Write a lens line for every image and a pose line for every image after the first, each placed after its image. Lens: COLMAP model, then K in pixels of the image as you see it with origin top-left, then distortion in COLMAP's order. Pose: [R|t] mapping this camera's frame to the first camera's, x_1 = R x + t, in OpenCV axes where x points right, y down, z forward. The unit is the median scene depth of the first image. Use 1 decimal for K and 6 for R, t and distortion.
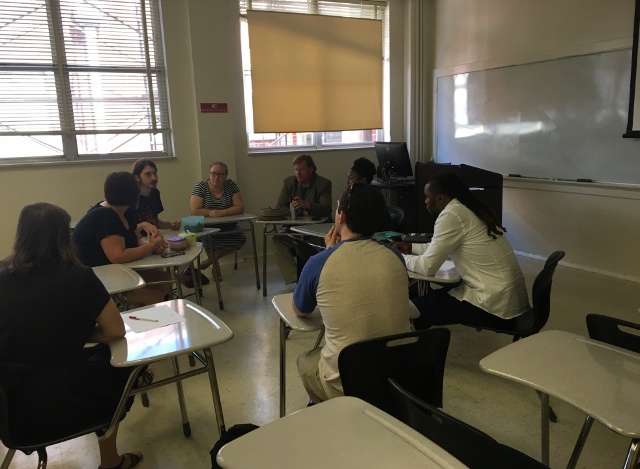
lens RADIAL K [[551.8, 0, 320.0], [0, 551.8, 234.5], [0, 0, 1]] dist [0.104198, -0.202733]
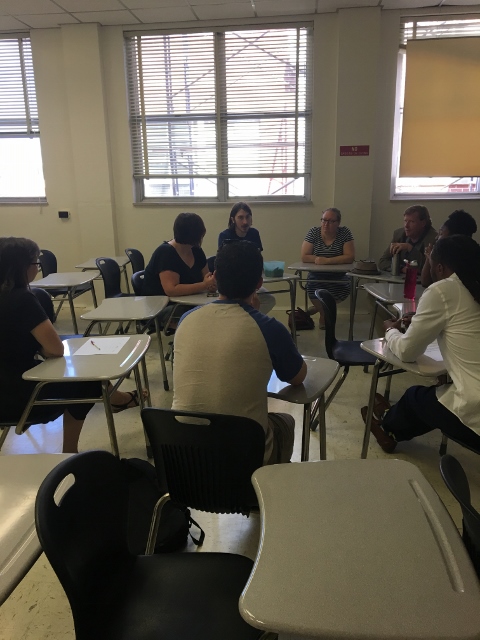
lens RADIAL K [[547.8, 0, 240.0], [0, 547.8, 320.0], [0, 0, 1]] dist [0.018961, -0.010701]
pose [[0.814615, 0.158919, -0.557805, 0.244583], [-0.114248, 0.986854, 0.114308, -0.028417], [0.568638, -0.029389, 0.822063, 0.112488]]
